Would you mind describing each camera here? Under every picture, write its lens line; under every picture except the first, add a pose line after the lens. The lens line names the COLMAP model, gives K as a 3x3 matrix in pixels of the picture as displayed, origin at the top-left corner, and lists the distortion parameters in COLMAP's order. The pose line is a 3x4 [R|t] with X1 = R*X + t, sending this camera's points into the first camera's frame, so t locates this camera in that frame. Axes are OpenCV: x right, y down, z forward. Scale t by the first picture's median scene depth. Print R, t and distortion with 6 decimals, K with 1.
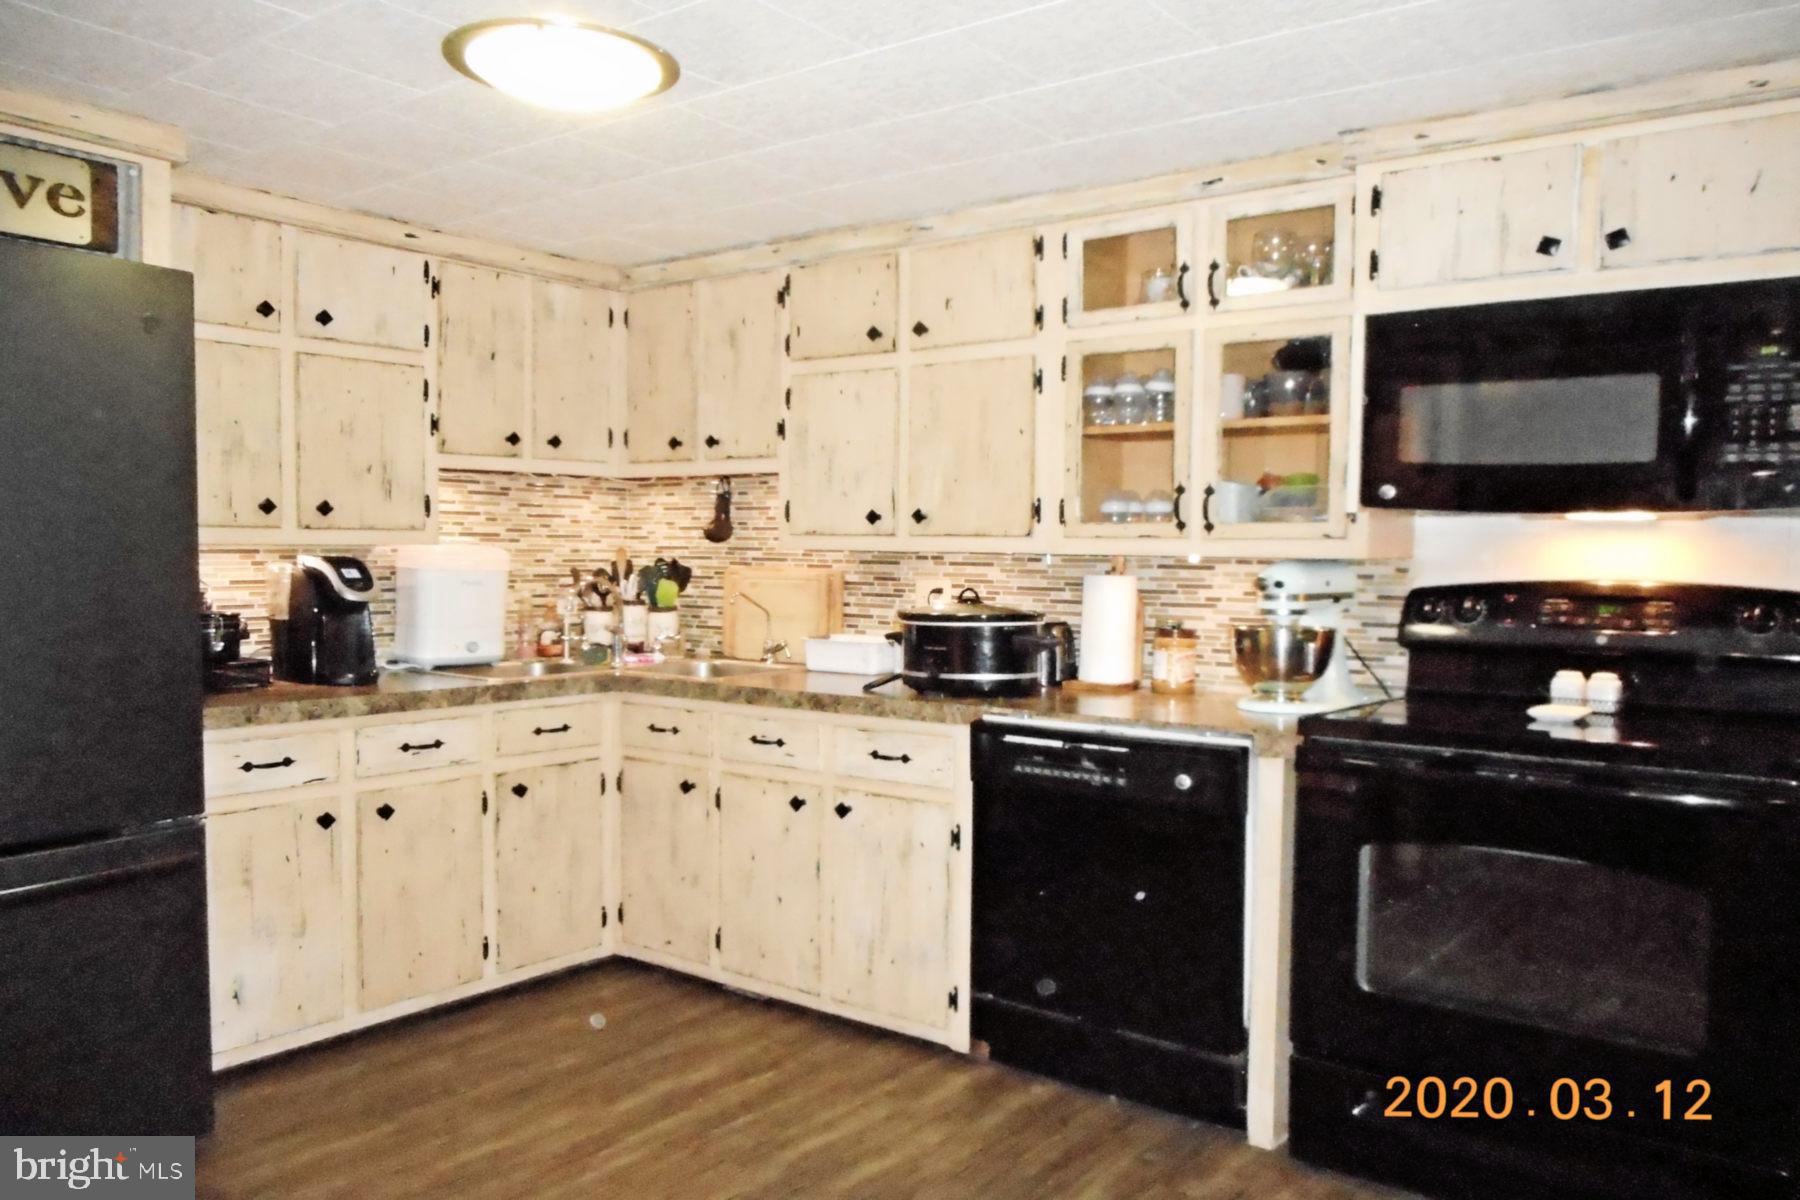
lens RADIAL K [[1329.4, 0, 924.3], [0, 1329.4, 606.7], [0, 0, 1]] dist [0.003916, 0.006430]
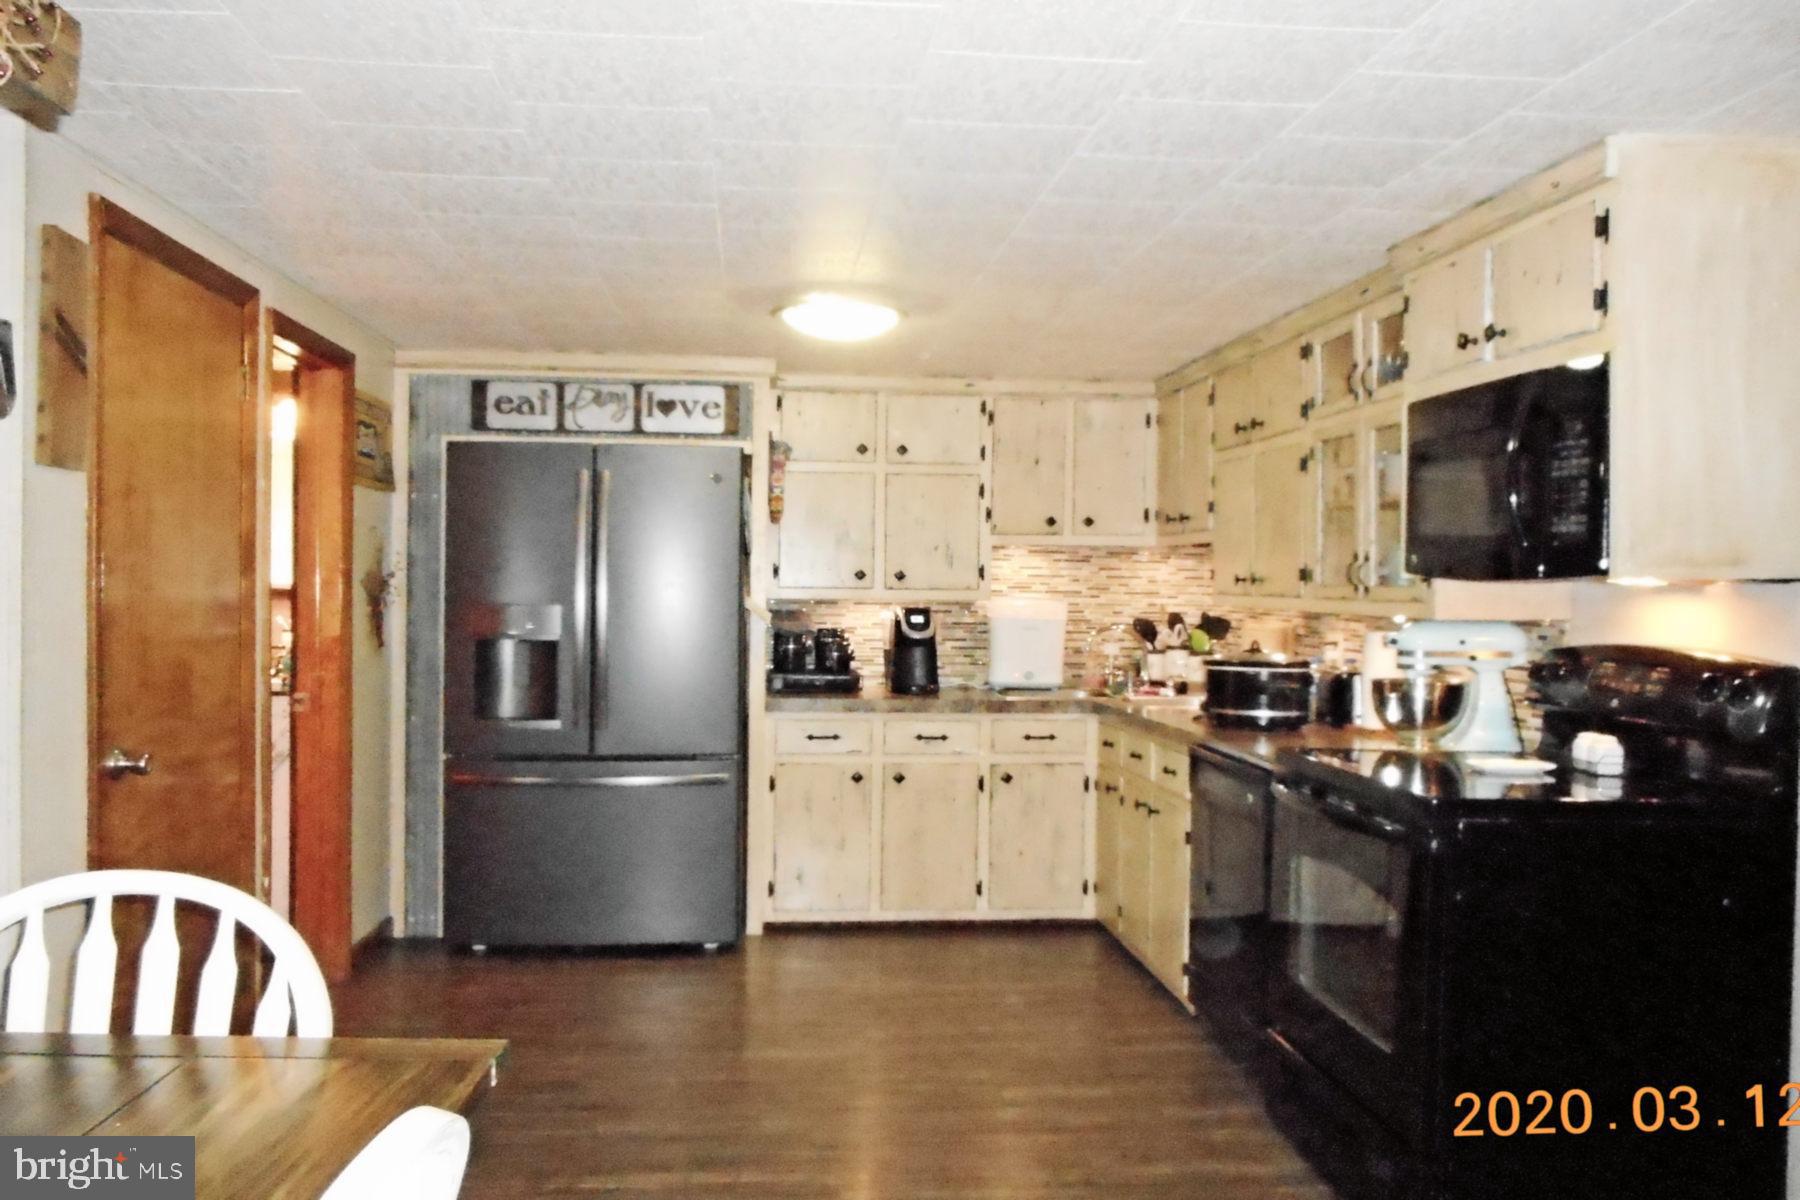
lens RADIAL K [[1357.4, 0, 900.0], [0, 1357.4, 600.0], [0, 0, 1]] dist [0.005636, 0.001504]
pose [[0.717772, 0.006804, -0.696245, 0.581284], [-0.036559, 0.998941, -0.027927, -0.003410], [0.695317, 0.045499, 0.717261, -0.093322]]
